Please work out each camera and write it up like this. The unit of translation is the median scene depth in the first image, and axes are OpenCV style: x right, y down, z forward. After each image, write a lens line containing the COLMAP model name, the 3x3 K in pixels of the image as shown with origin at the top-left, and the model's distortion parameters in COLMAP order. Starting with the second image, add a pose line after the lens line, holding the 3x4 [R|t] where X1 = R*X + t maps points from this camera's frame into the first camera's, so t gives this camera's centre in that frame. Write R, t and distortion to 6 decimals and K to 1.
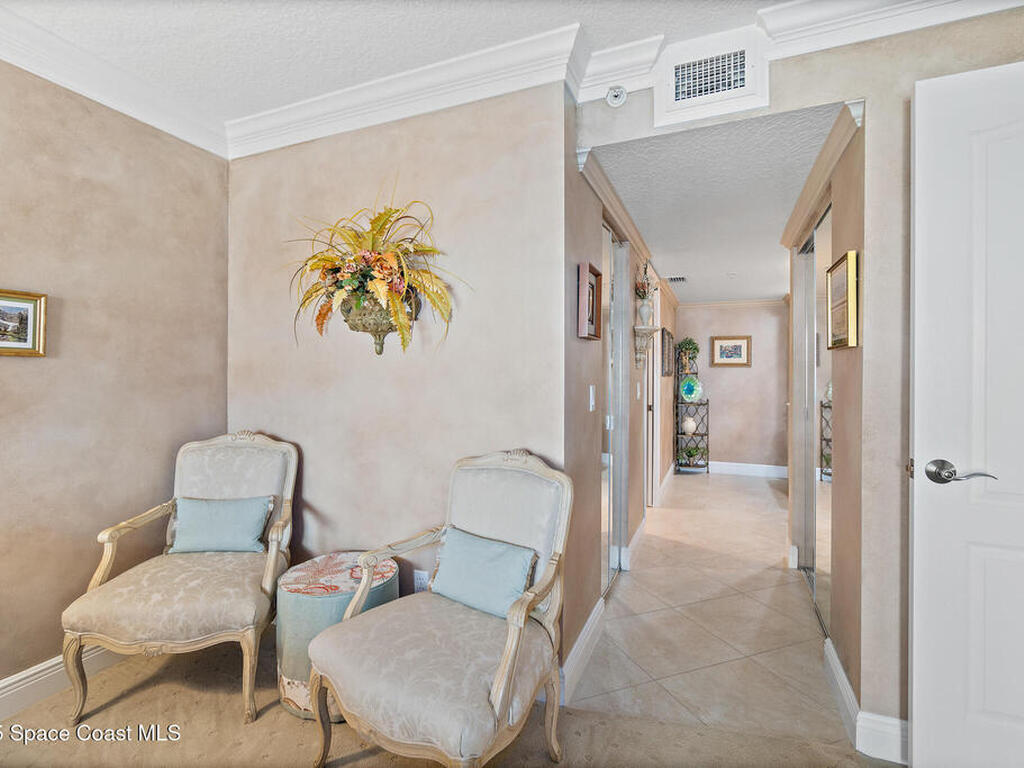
lens RADIAL K [[503.8, 0, 509.8], [0, 503.8, 378.0], [0, 0, 1]] dist [-0.003457, -0.000120]
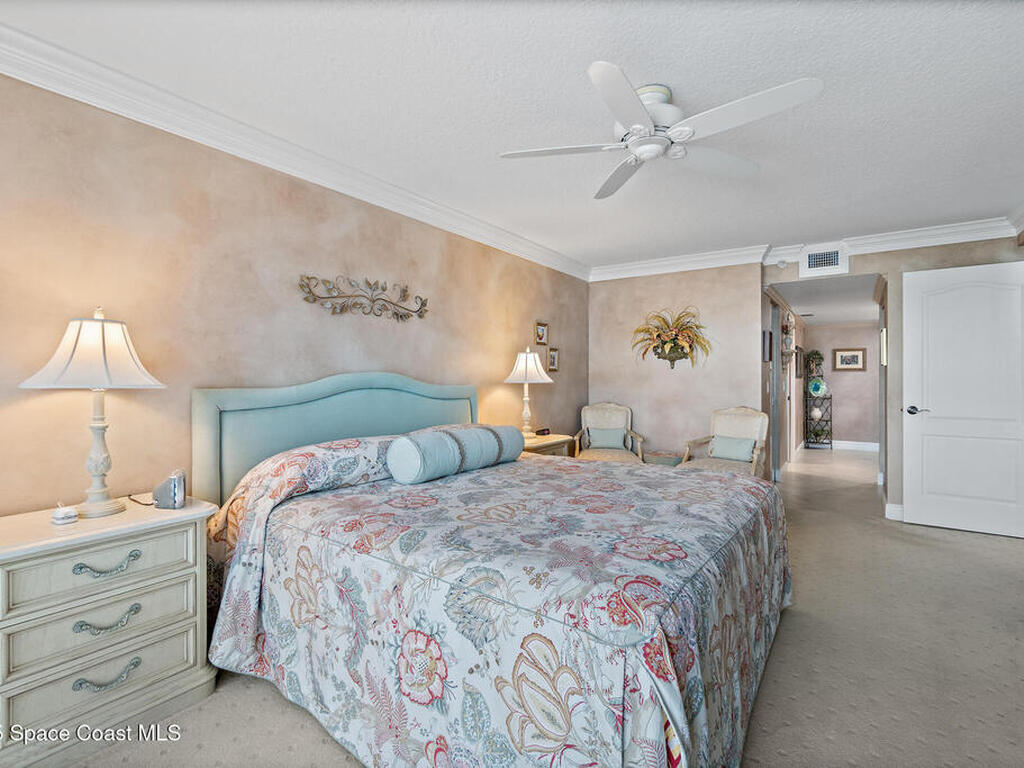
lens RADIAL K [[503.8, 0, 509.8], [0, 503.8, 378.0], [0, 0, 1]] dist [-0.003457, -0.000120]
pose [[0.978989, -0.003846, -0.203879, -0.270513], [0.002405, 0.999970, -0.007314, 0.006313], [0.203901, 0.006670, 0.978969, -0.766076]]
